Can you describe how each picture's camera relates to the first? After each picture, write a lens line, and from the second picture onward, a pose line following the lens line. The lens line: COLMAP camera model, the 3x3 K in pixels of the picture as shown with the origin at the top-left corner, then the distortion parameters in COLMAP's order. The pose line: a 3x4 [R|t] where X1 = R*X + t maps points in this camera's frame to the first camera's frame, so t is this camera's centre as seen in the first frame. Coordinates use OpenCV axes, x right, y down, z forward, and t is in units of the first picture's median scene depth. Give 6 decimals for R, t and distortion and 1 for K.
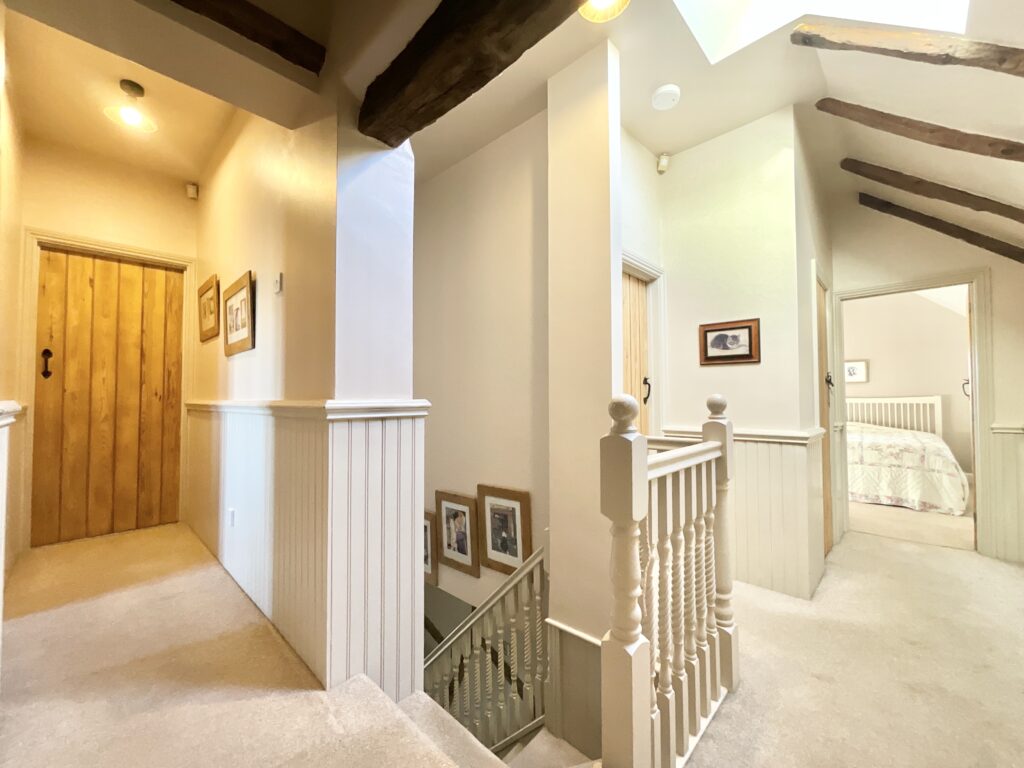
lens RADIAL K [[410.3, 0, 512.0], [0, 410.3, 384.0], [0, 0, 1]] dist [0.001055, 0.000135]
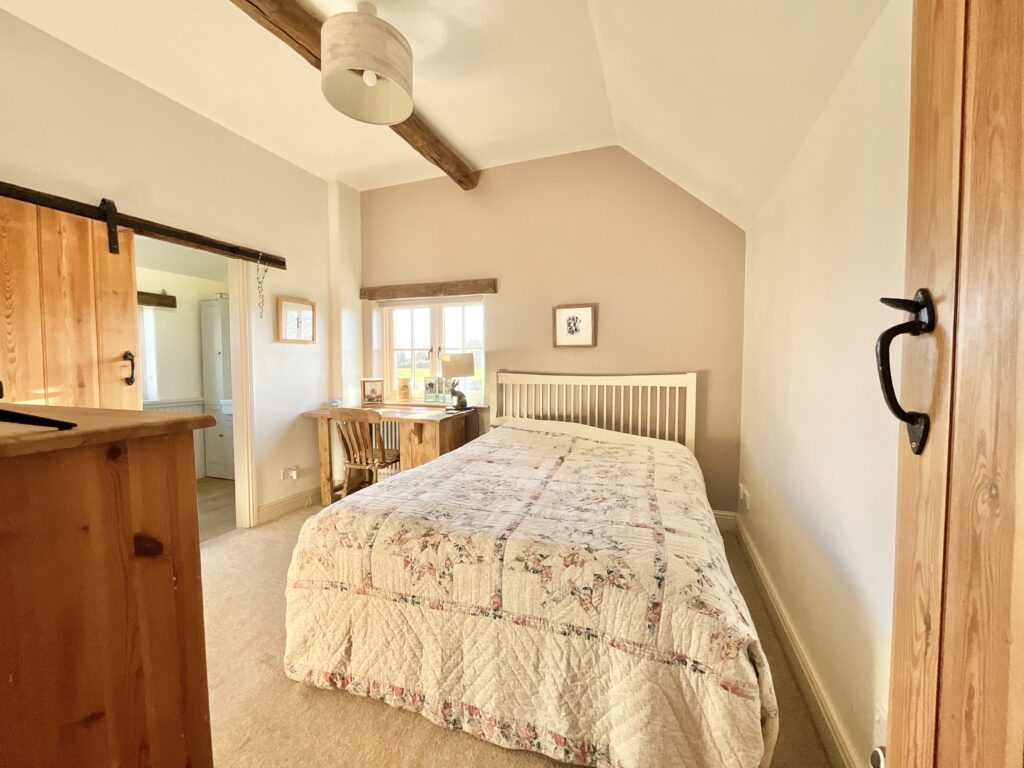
lens RADIAL K [[410.3, 0, 512.0], [0, 410.3, 384.0], [0, 0, 1]] dist [0.001055, 0.000135]
pose [[0.917088, -0.015962, 0.398364, 0.769550], [-0.015549, 0.997006, 0.075745, 0.008349], [-0.398381, -0.075659, 0.914094, 0.763086]]
